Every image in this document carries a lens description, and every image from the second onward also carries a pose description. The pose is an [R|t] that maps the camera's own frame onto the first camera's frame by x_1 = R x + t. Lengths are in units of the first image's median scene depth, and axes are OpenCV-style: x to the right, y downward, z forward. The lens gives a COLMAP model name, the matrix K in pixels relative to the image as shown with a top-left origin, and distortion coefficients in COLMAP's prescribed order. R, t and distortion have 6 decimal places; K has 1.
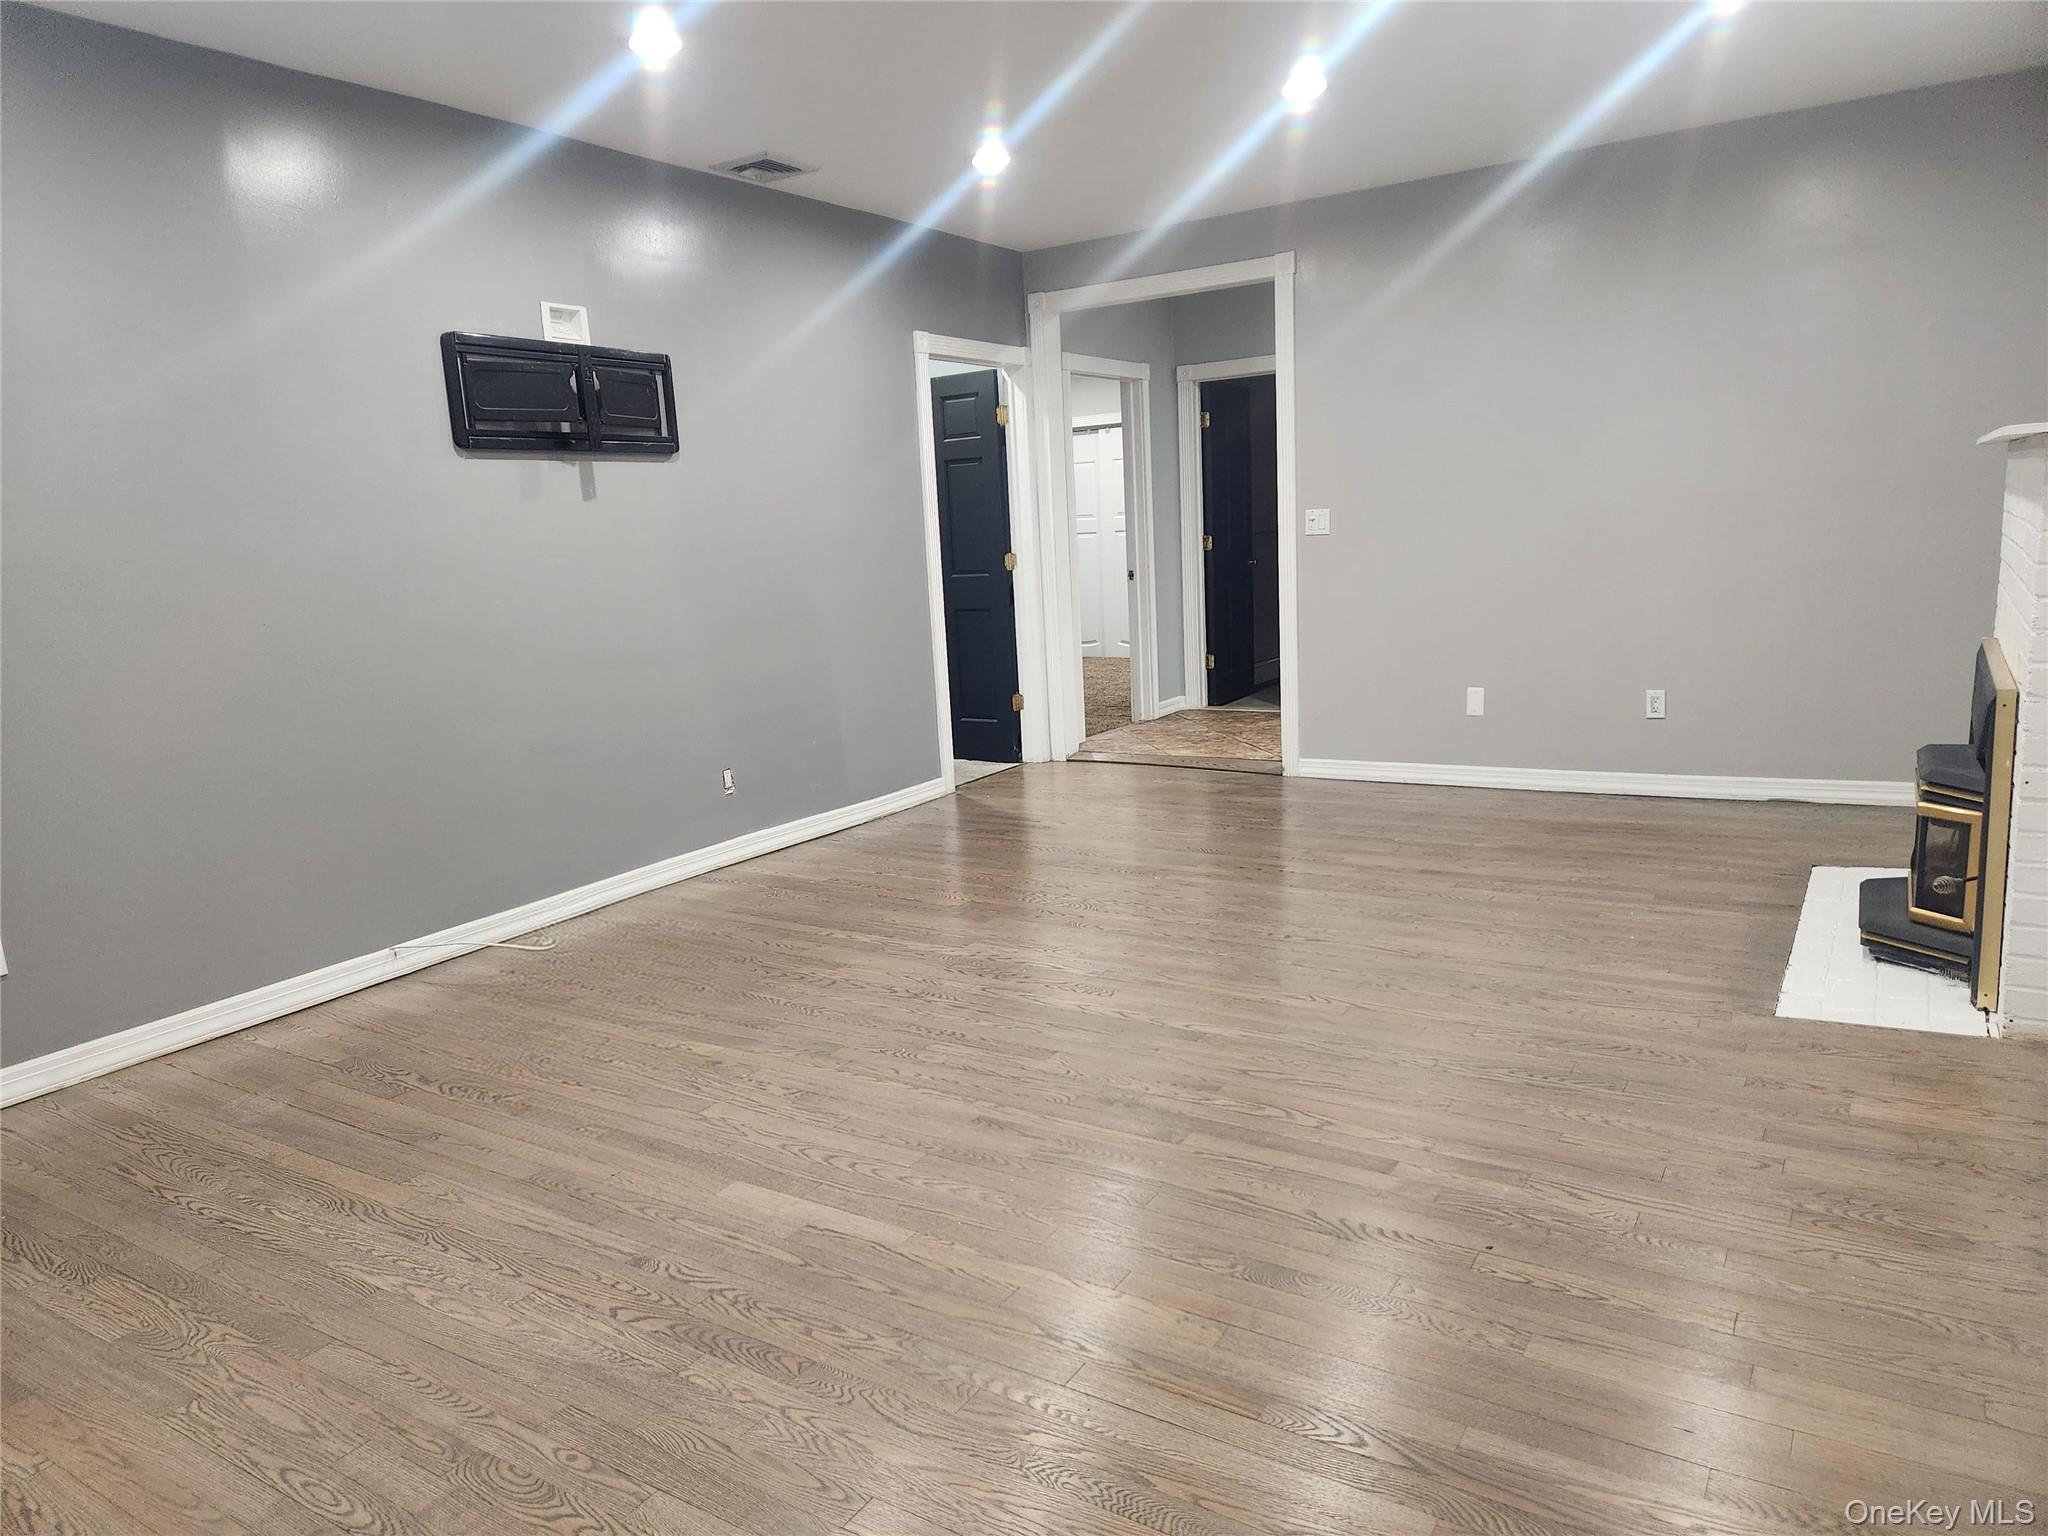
lens RADIAL K [[1359.2, 0, 1014.5], [0, 1359.2, 761.0], [0, 0, 1]] dist [0.074778, -0.072660]
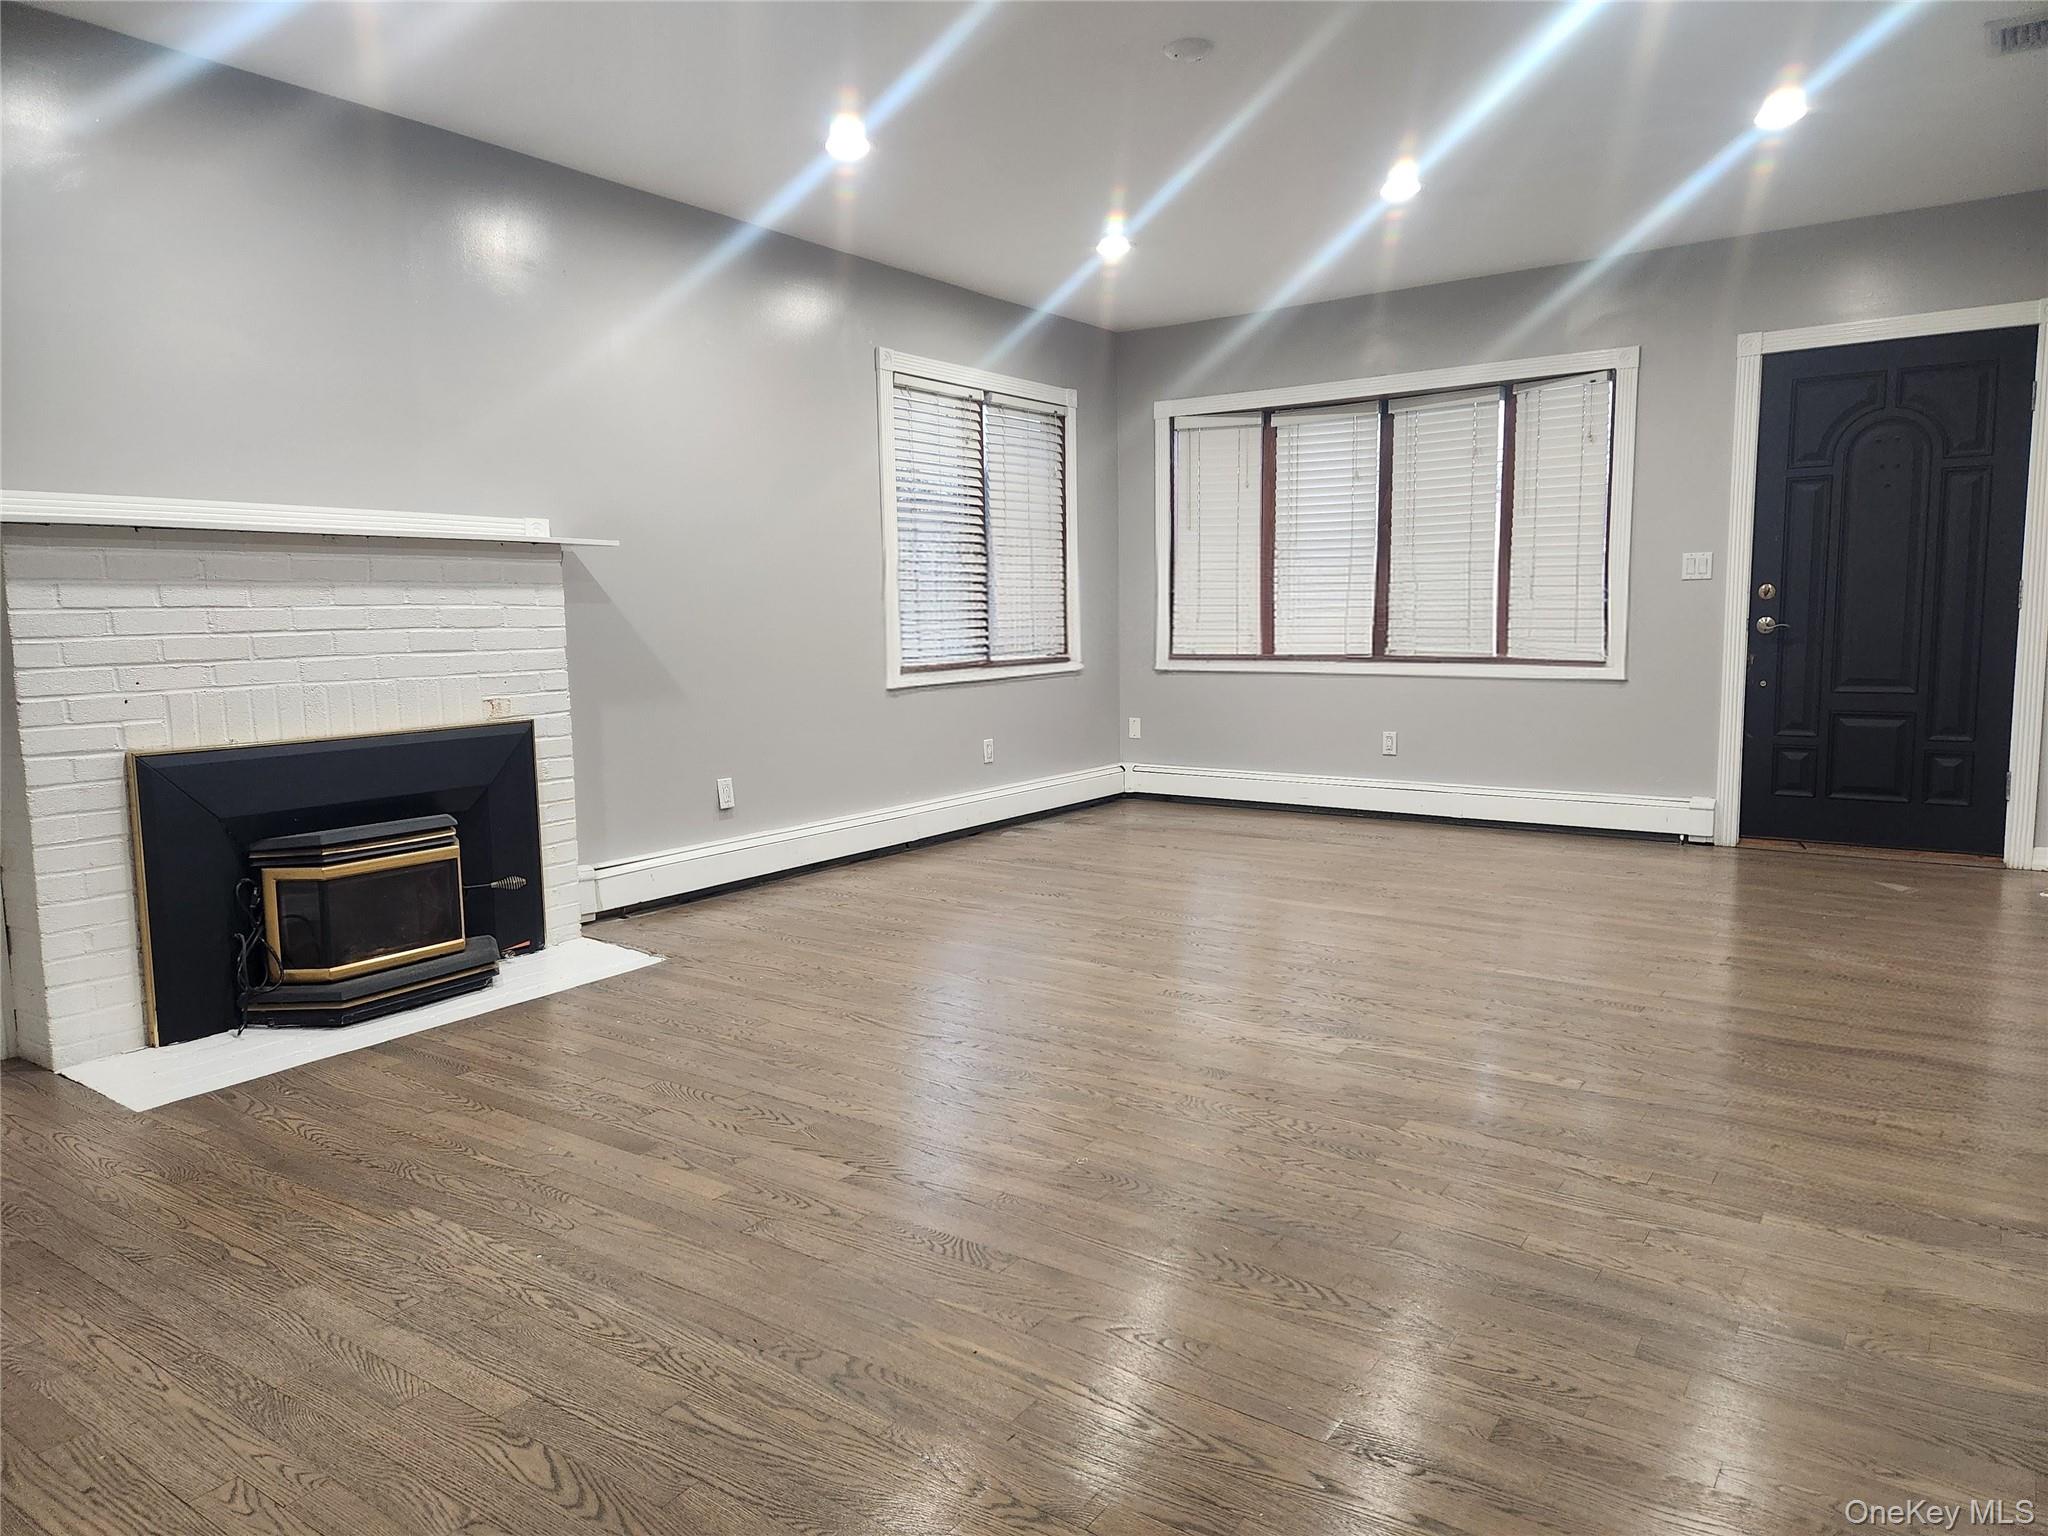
lens RADIAL K [[1386.8, 0, 1024.0], [0, 1386.8, 768.0], [0, 0, 1]] dist [0.081011, -0.074951]
pose [[-0.996930, 0.066372, 0.041545, 0.115352], [0.075449, 0.956167, 0.282935, -0.286537], [-0.020945, 0.285201, -0.958239, 1.835989]]
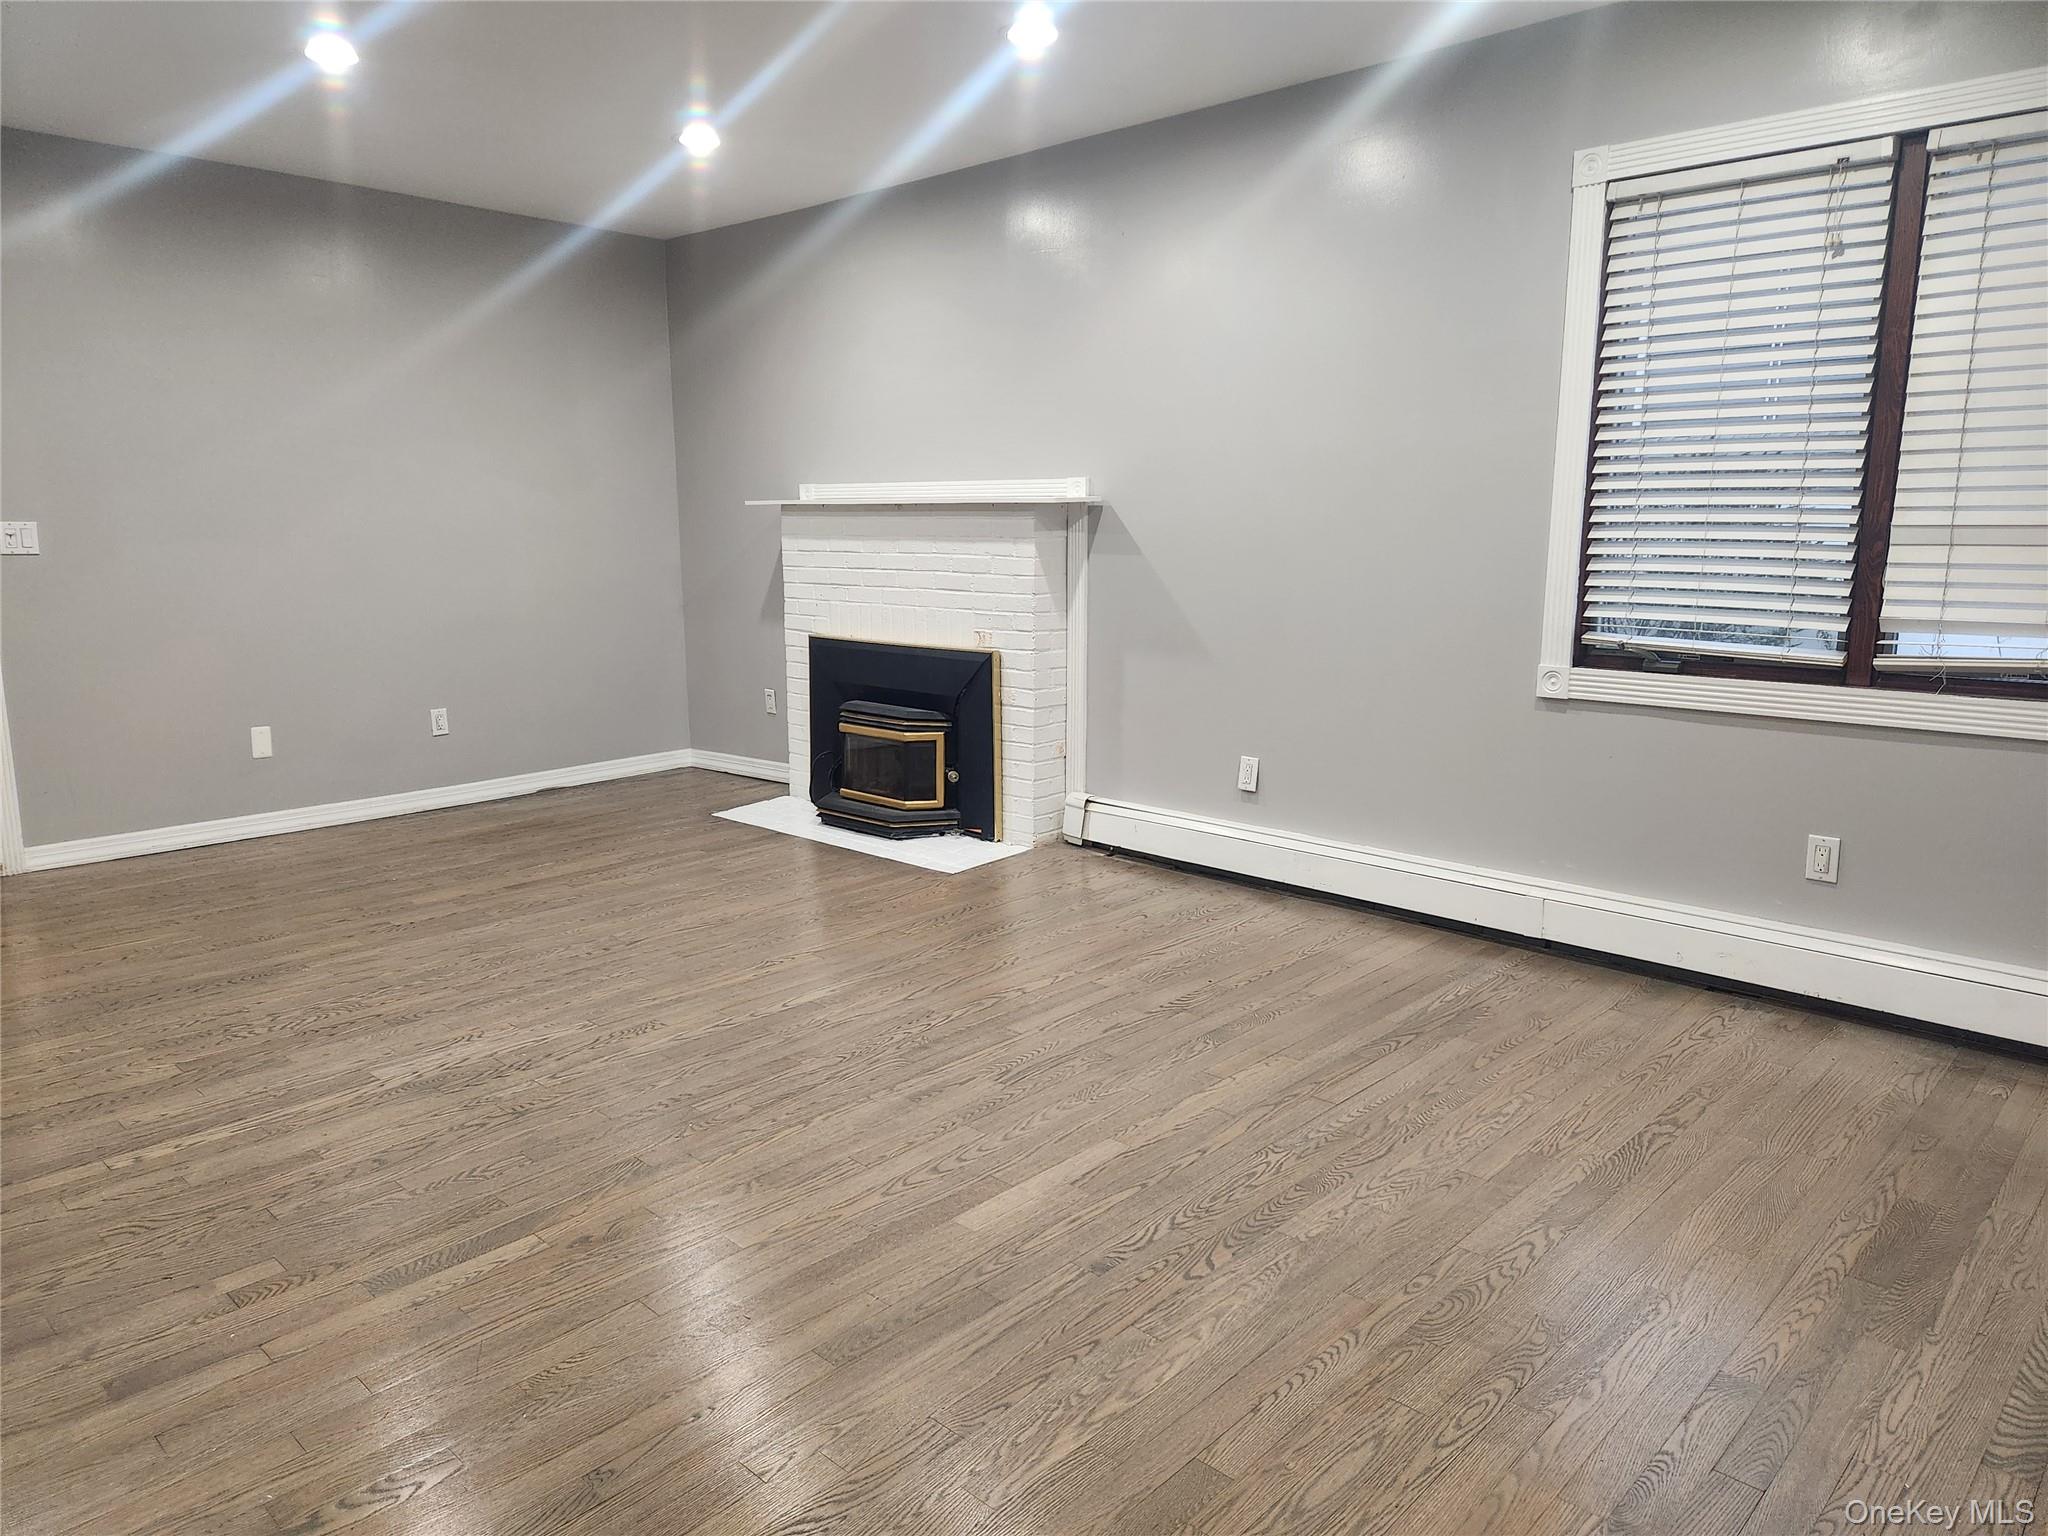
lens RADIAL K [[1359.2, 0, 1014.5], [0, 1359.2, 761.0], [0, 0, 1]] dist [0.074778, -0.072660]
pose [[0.192645, -0.119531, 0.973961, -0.722664], [0.161588, 0.982867, 0.088663, -0.048834], [-0.967872, 0.140300, 0.208659, 0.496438]]
